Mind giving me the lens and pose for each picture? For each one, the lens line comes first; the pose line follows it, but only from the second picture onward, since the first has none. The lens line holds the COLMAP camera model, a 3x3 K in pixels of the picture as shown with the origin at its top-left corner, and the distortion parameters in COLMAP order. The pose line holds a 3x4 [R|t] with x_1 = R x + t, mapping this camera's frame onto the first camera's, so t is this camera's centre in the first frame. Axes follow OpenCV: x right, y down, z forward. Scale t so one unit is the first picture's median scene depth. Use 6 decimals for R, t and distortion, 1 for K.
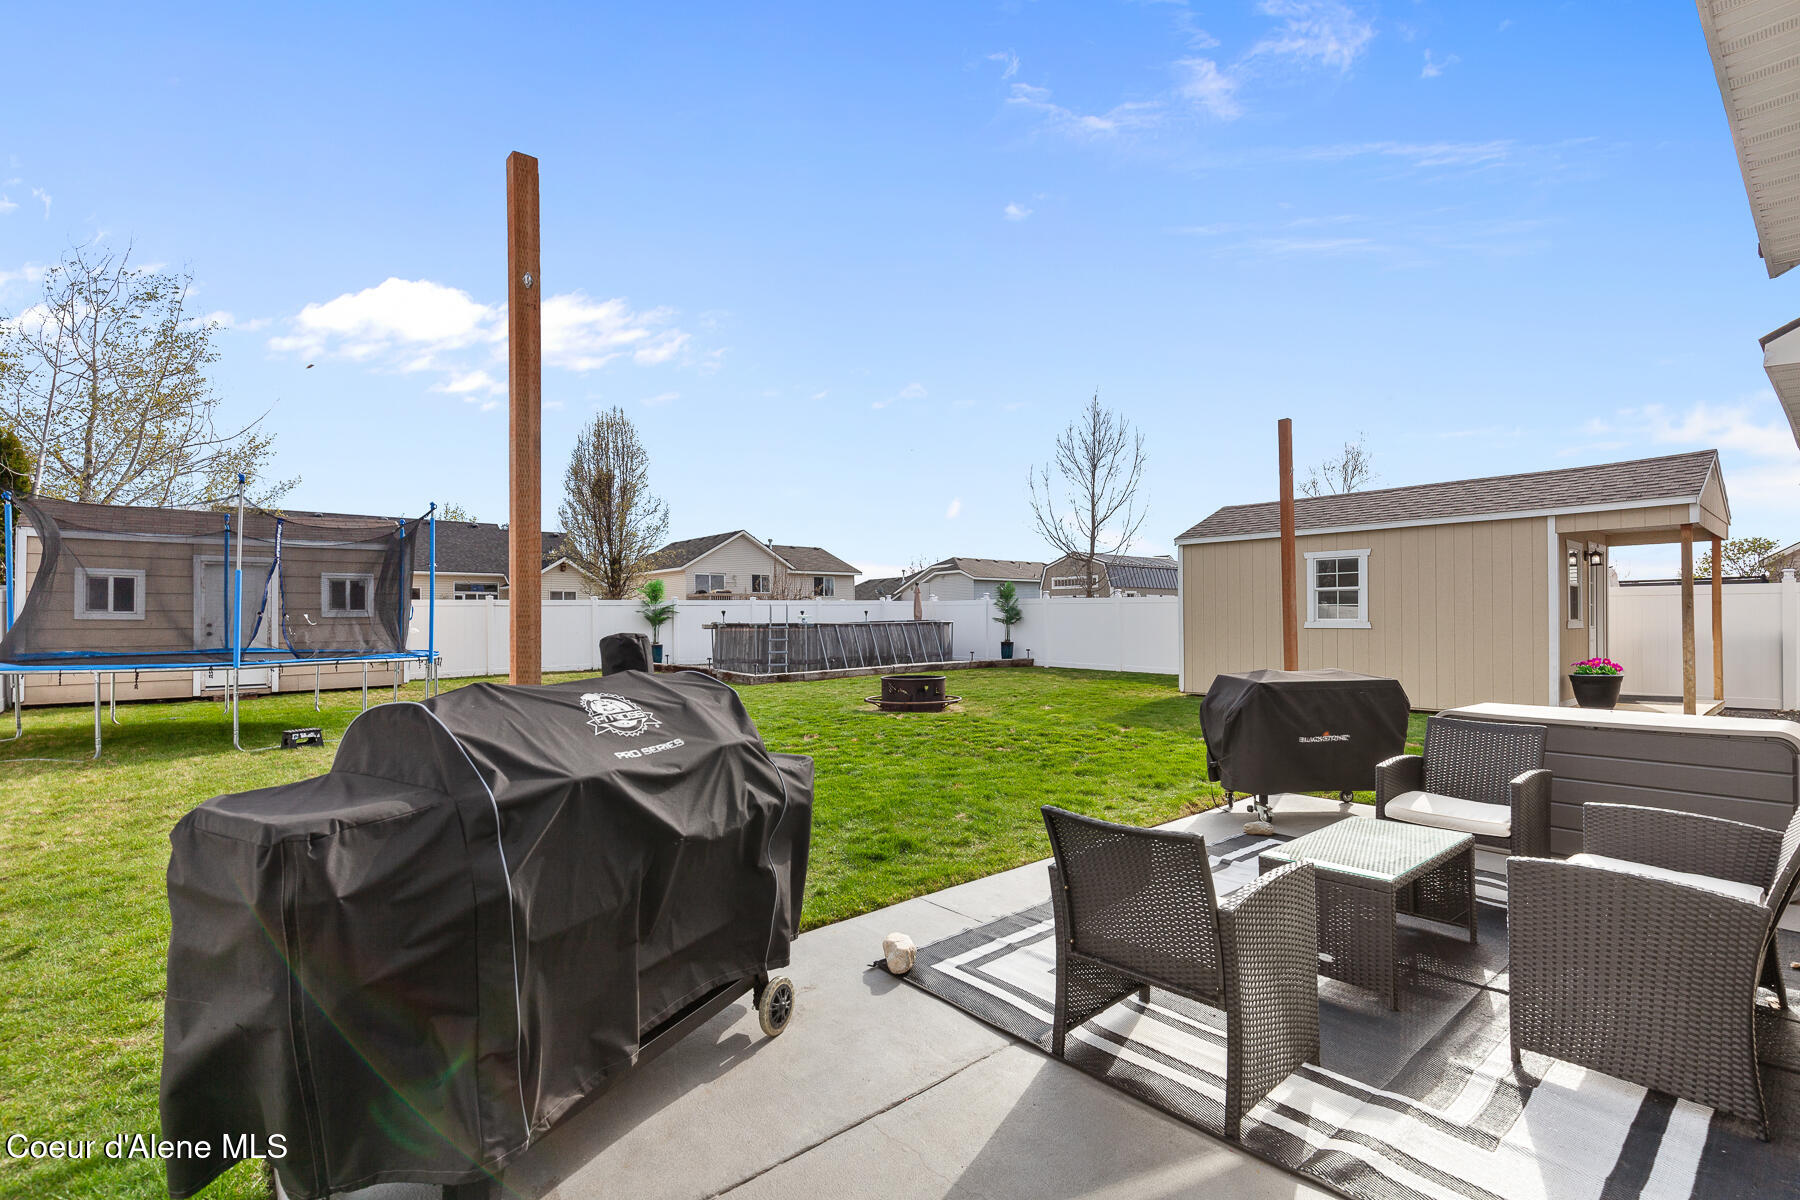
lens RADIAL K [[820.5, 0, 897.9], [0, 820.5, 604.0], [0, 0, 1]] dist [0.005941, -0.001107]
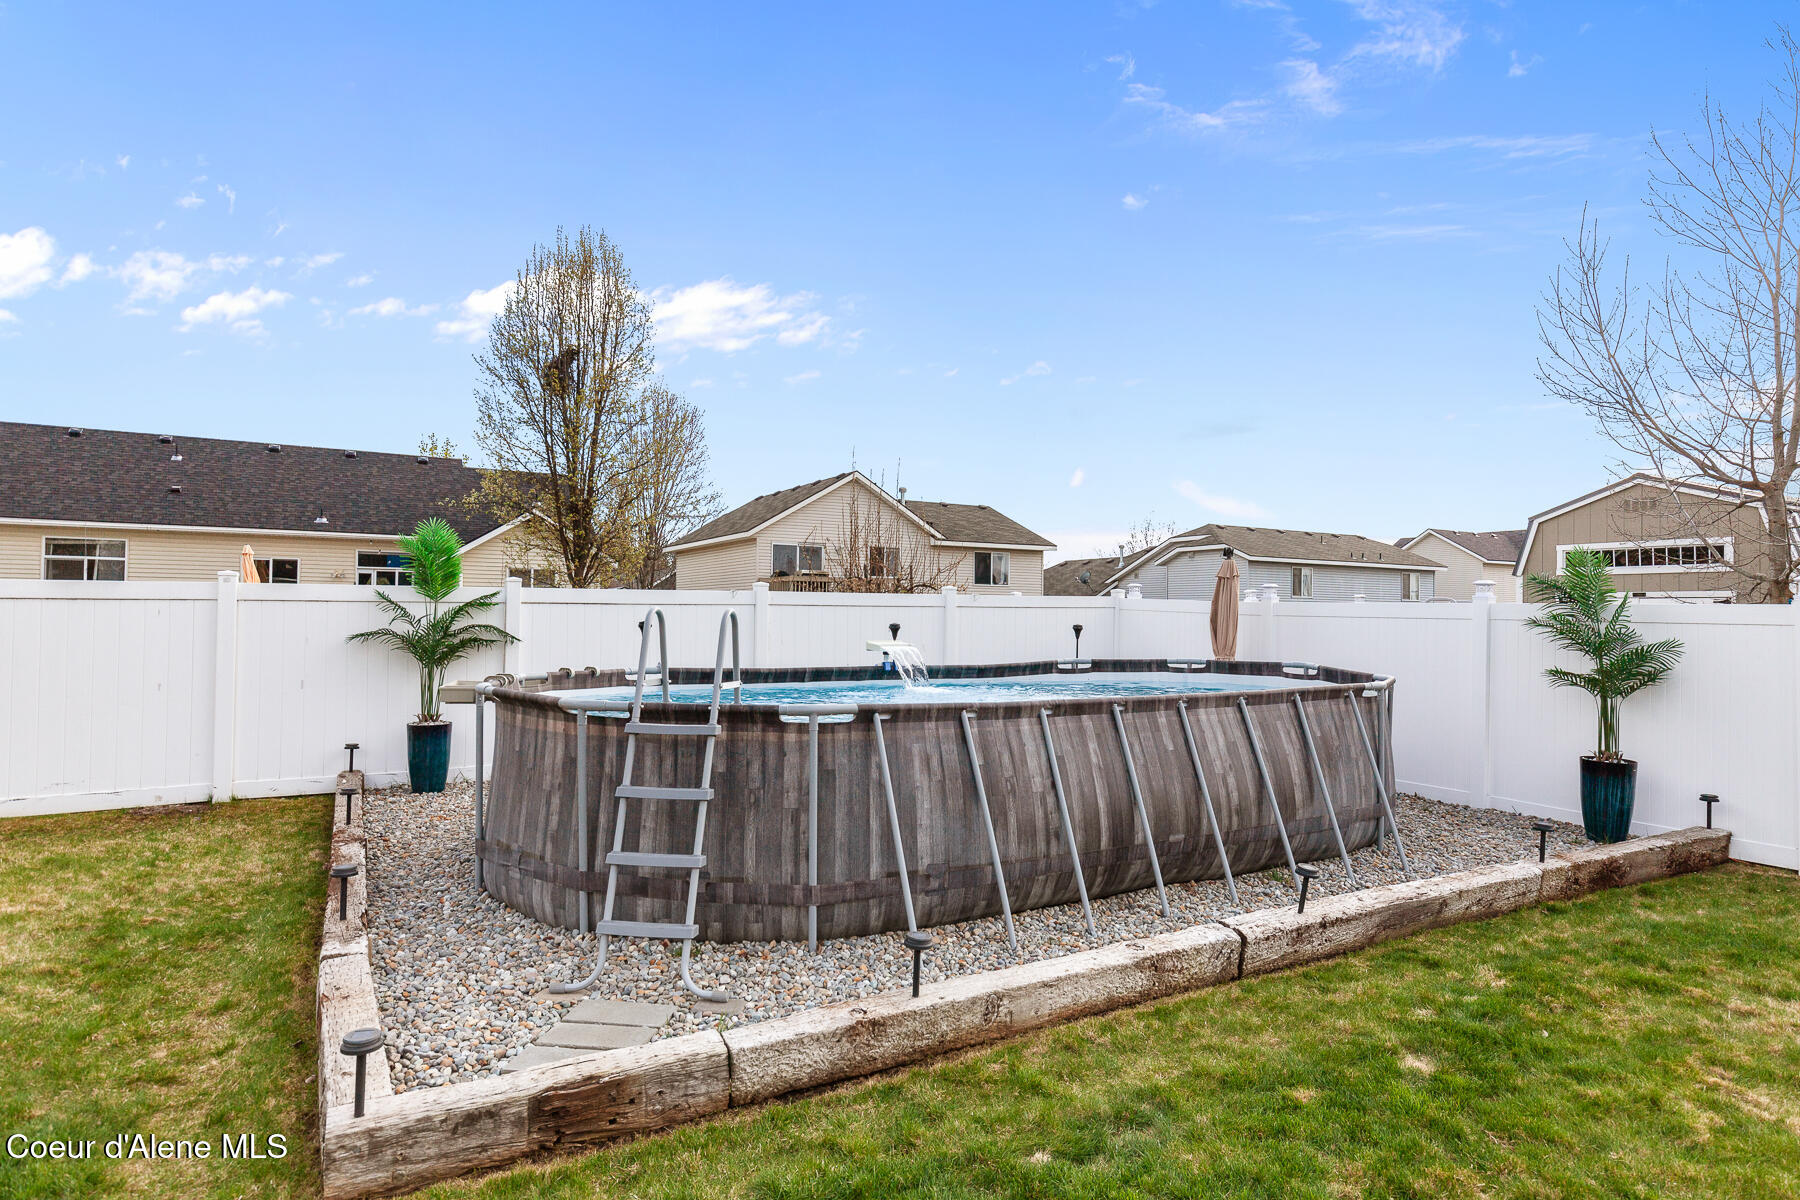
lens RADIAL K [[988.8, 0, 902.0], [0, 988.8, 600.6], [0, 0, 1]] dist [0.005468, 0.000719]
pose [[0.981288, 0.019048, -0.191604, -0.029554], [-0.018006, 0.999812, 0.007176, -0.004611], [0.191704, -0.003592, 0.981446, 0.525001]]
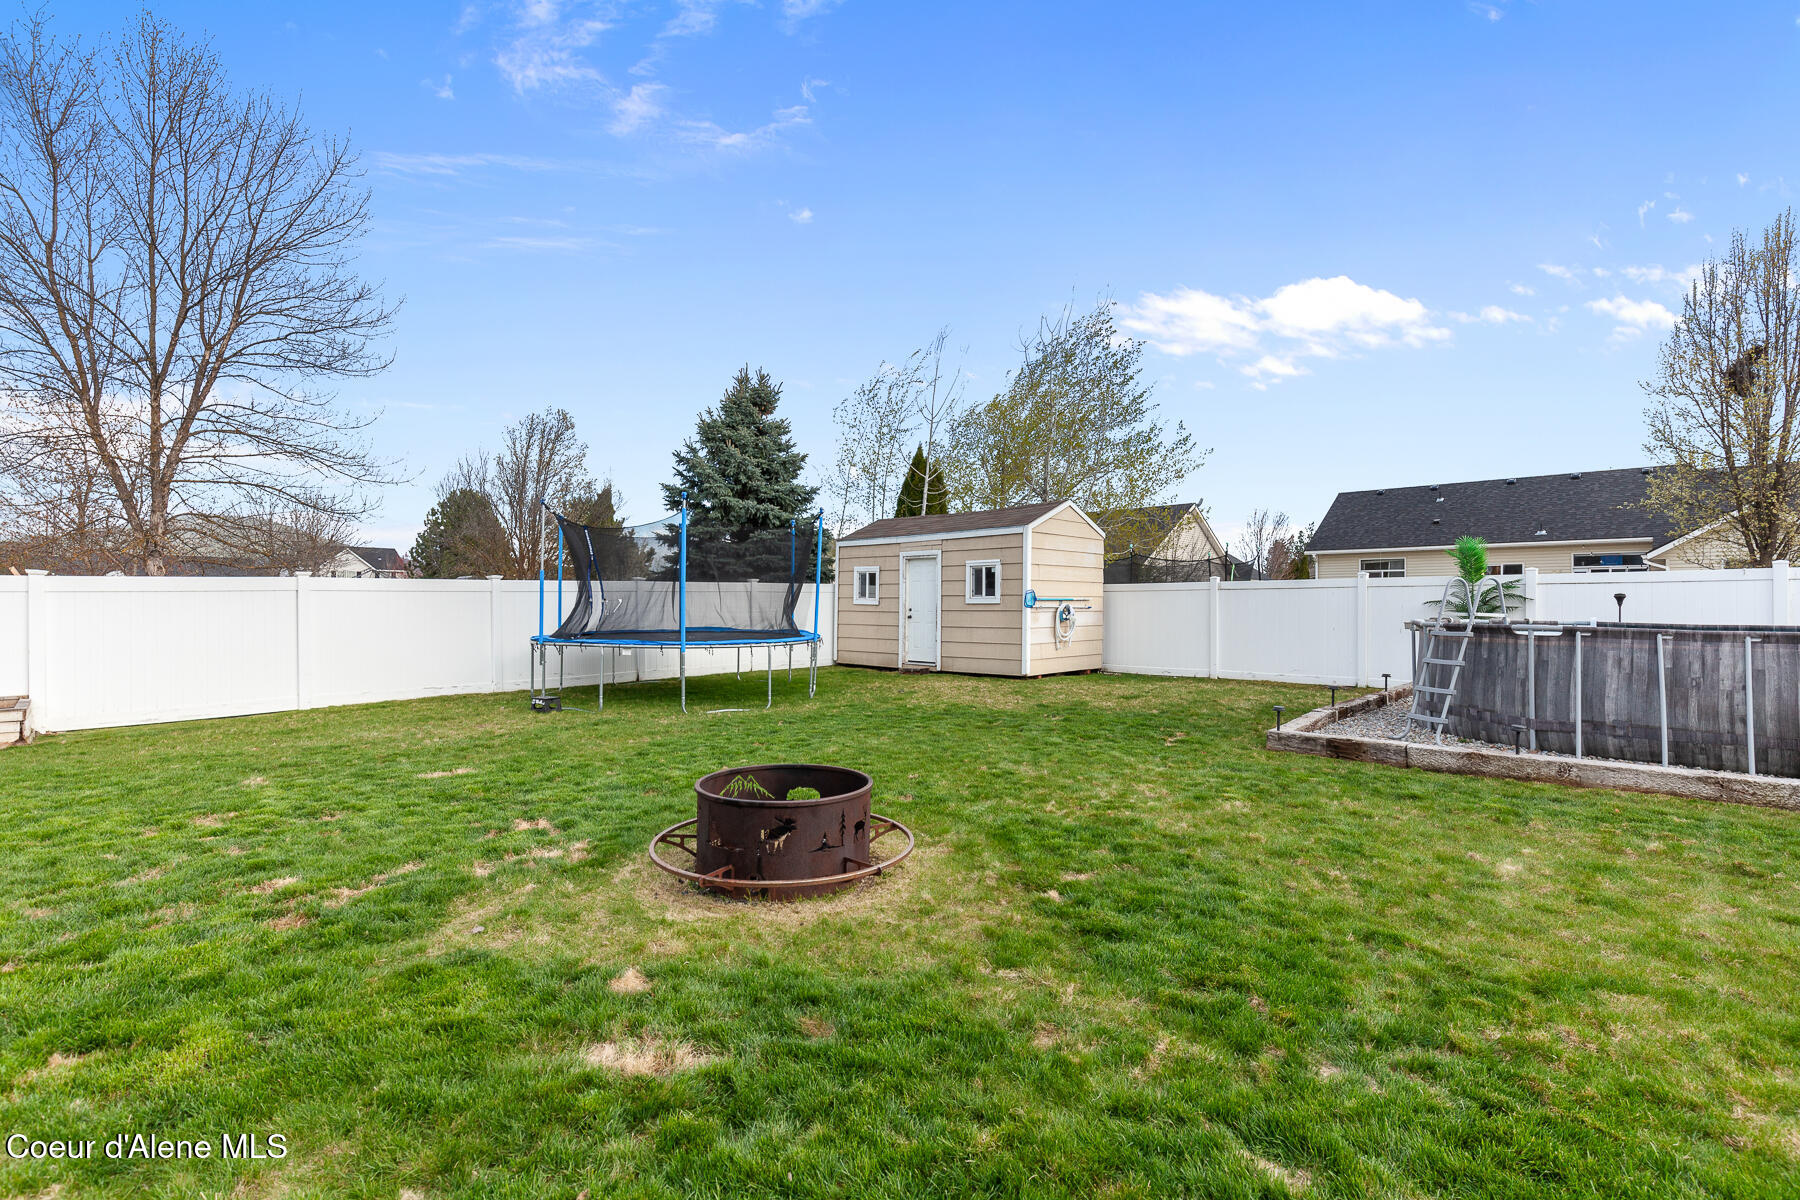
lens RADIAL K [[820.5, 0, 900.9], [0, 820.5, 599.2], [0, 0, 1]] dist [0.005941, -0.001107]
pose [[0.104307, 0.004080, -0.994537, 0.179869], [0.012207, 0.999911, 0.005382, 0.002545], [0.994470, -0.012701, 0.104248, 0.450950]]
